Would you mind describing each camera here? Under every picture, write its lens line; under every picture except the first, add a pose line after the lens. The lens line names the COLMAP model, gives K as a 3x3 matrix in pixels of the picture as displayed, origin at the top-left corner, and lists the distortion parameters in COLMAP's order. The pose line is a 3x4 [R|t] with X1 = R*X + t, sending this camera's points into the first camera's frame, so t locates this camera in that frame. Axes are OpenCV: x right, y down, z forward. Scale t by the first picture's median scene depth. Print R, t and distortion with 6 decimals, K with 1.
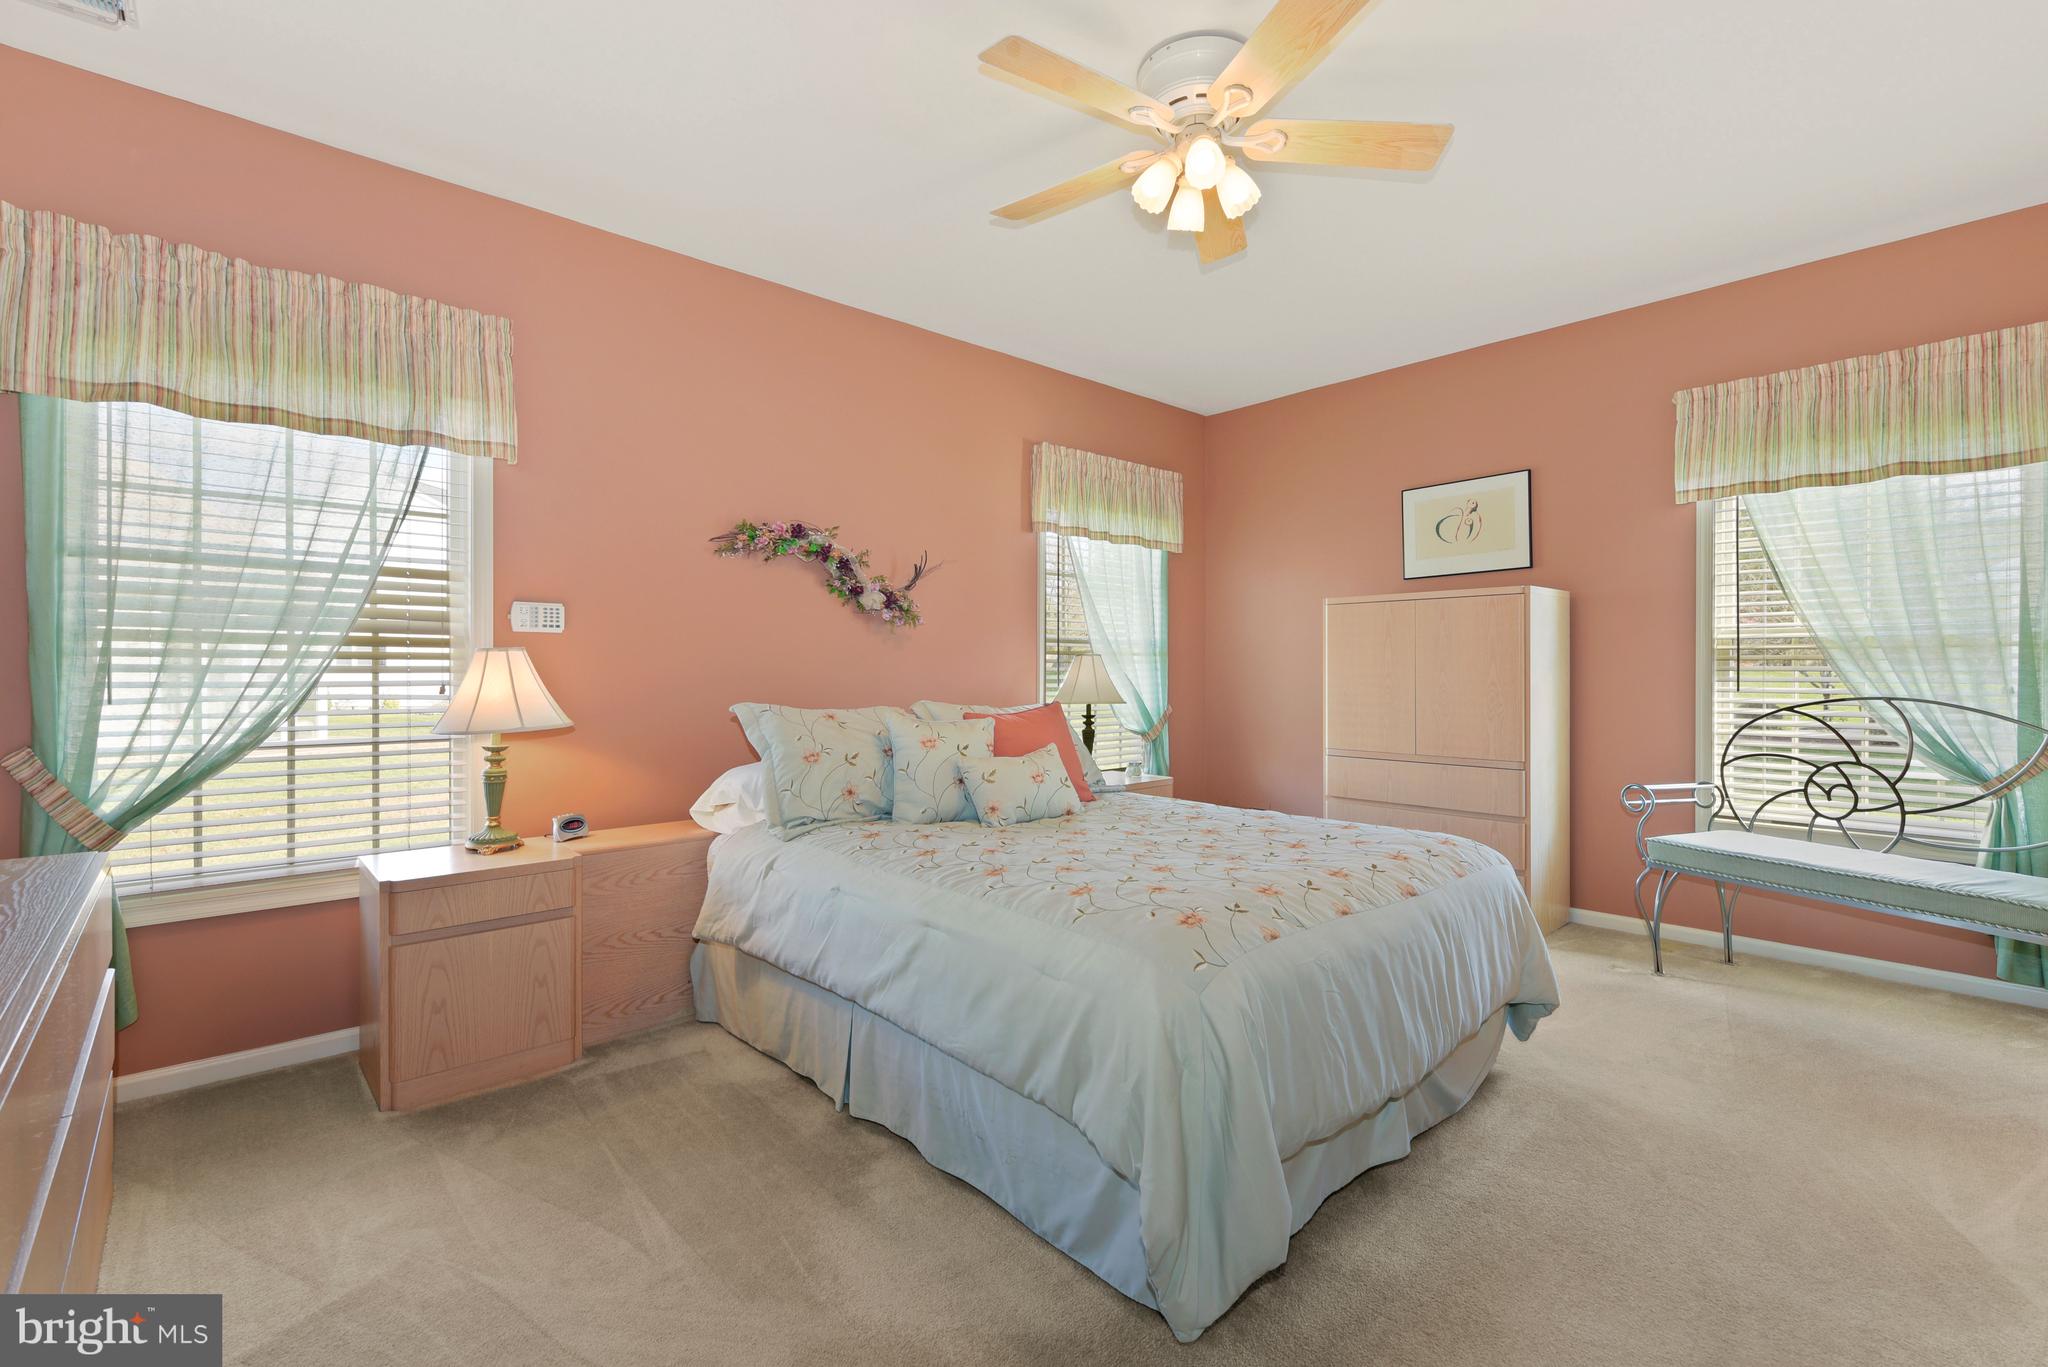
lens RADIAL K [[898.6, 0, 1029.7], [0, 898.6, 673.1], [0, 0, 1]] dist [-0.006692, 0.000016]
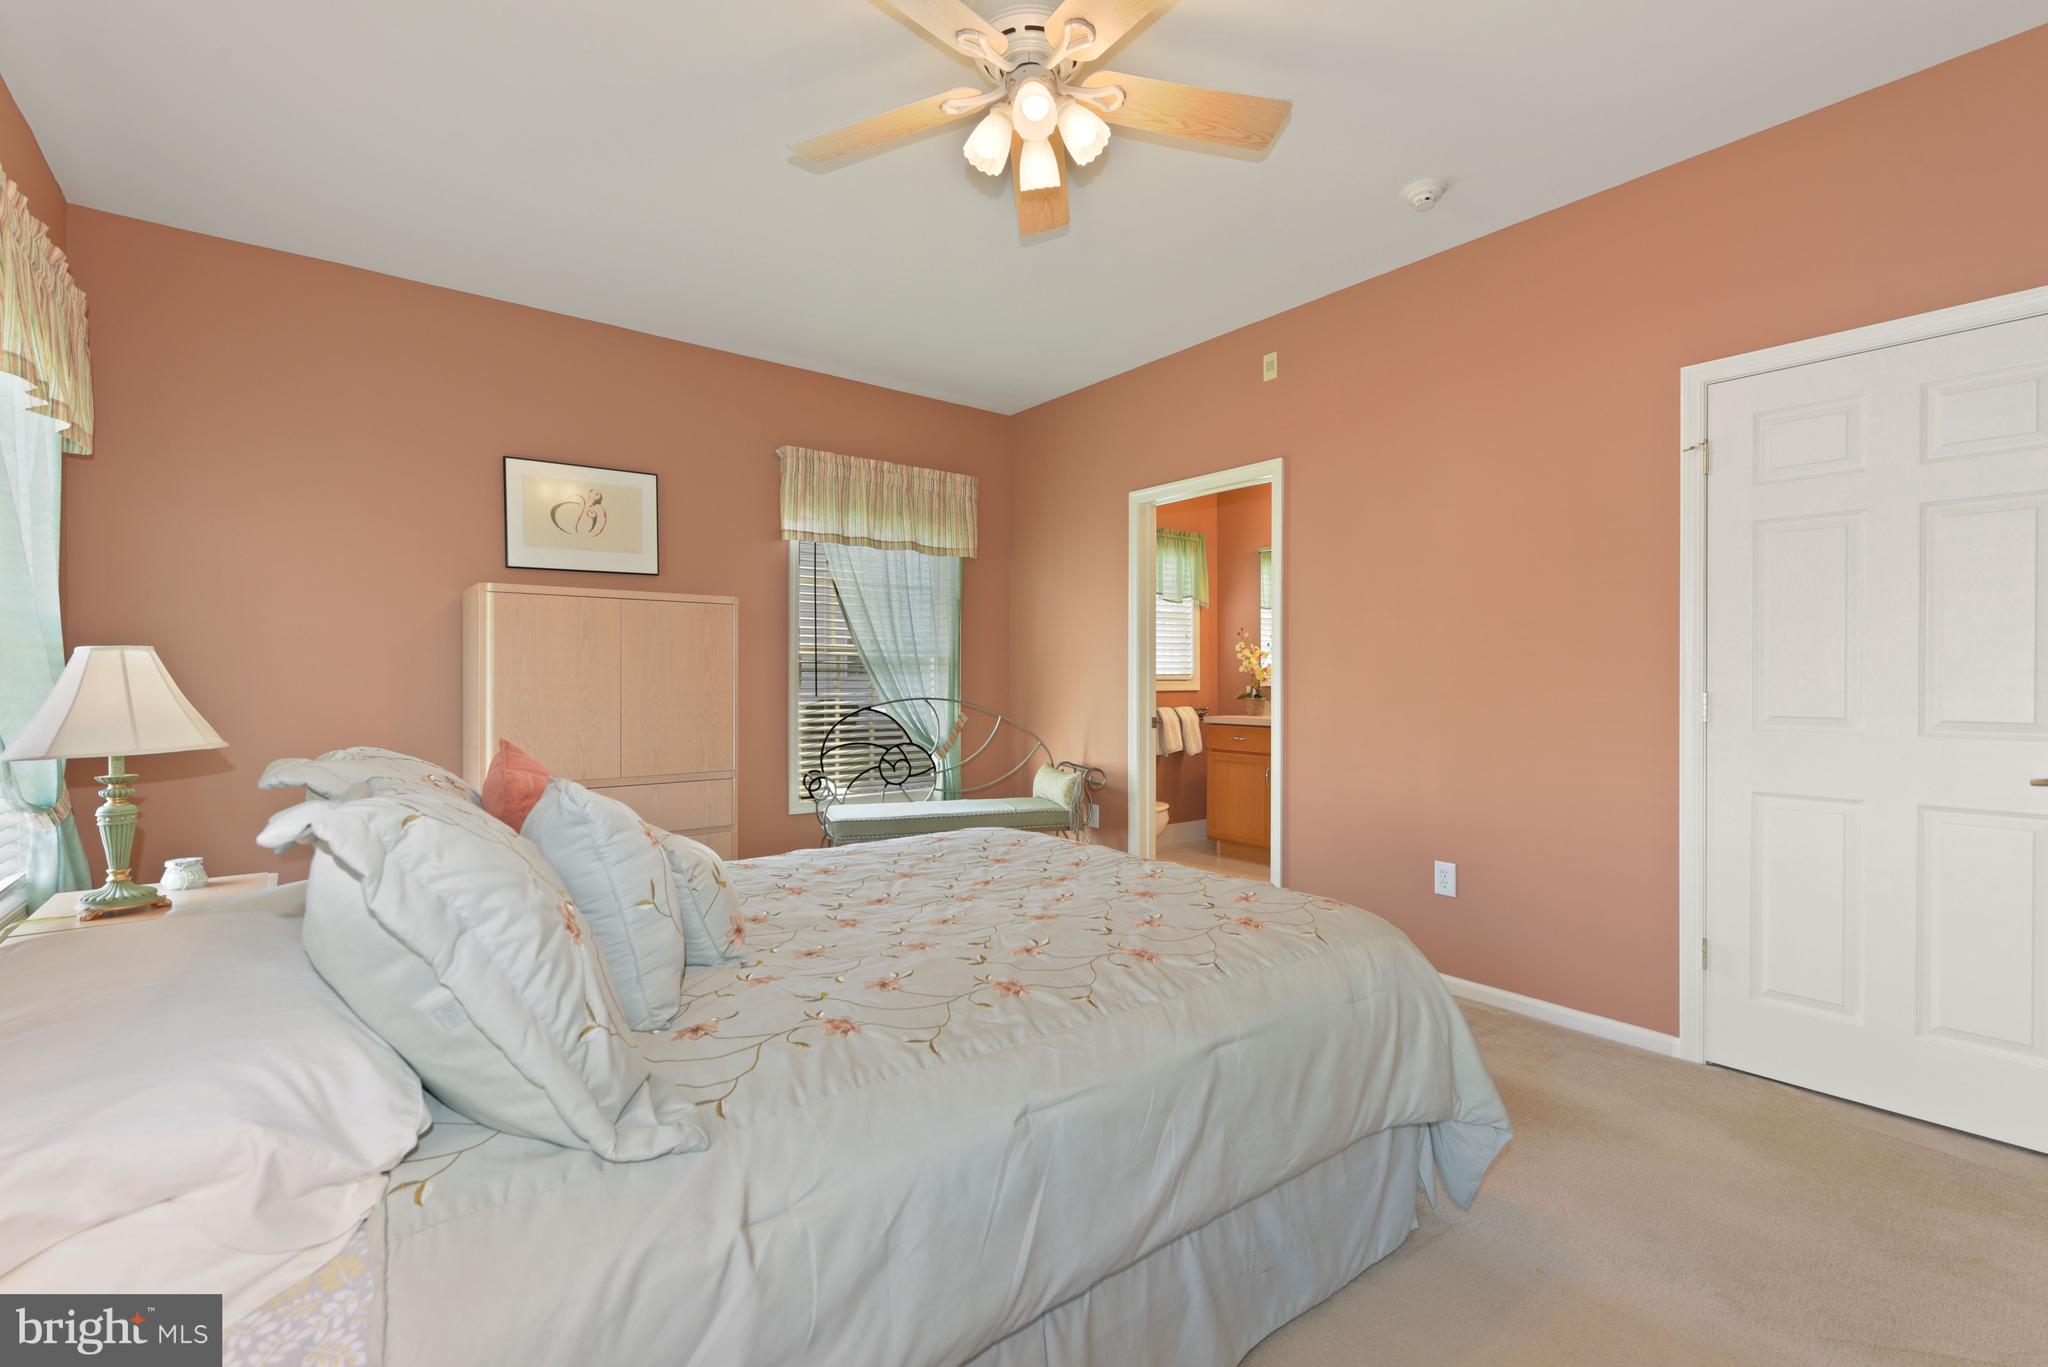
lens RADIAL K [[898.6, 0, 1031.5], [0, 898.6, 681.5], [0, 0, 1]] dist [-0.006692, 0.000016]
pose [[0.061462, -0.002064, 0.998107, -0.500664], [0.003525, 0.999992, 0.001851, -0.002451], [-0.998103, 0.003405, 0.061469, 0.675364]]
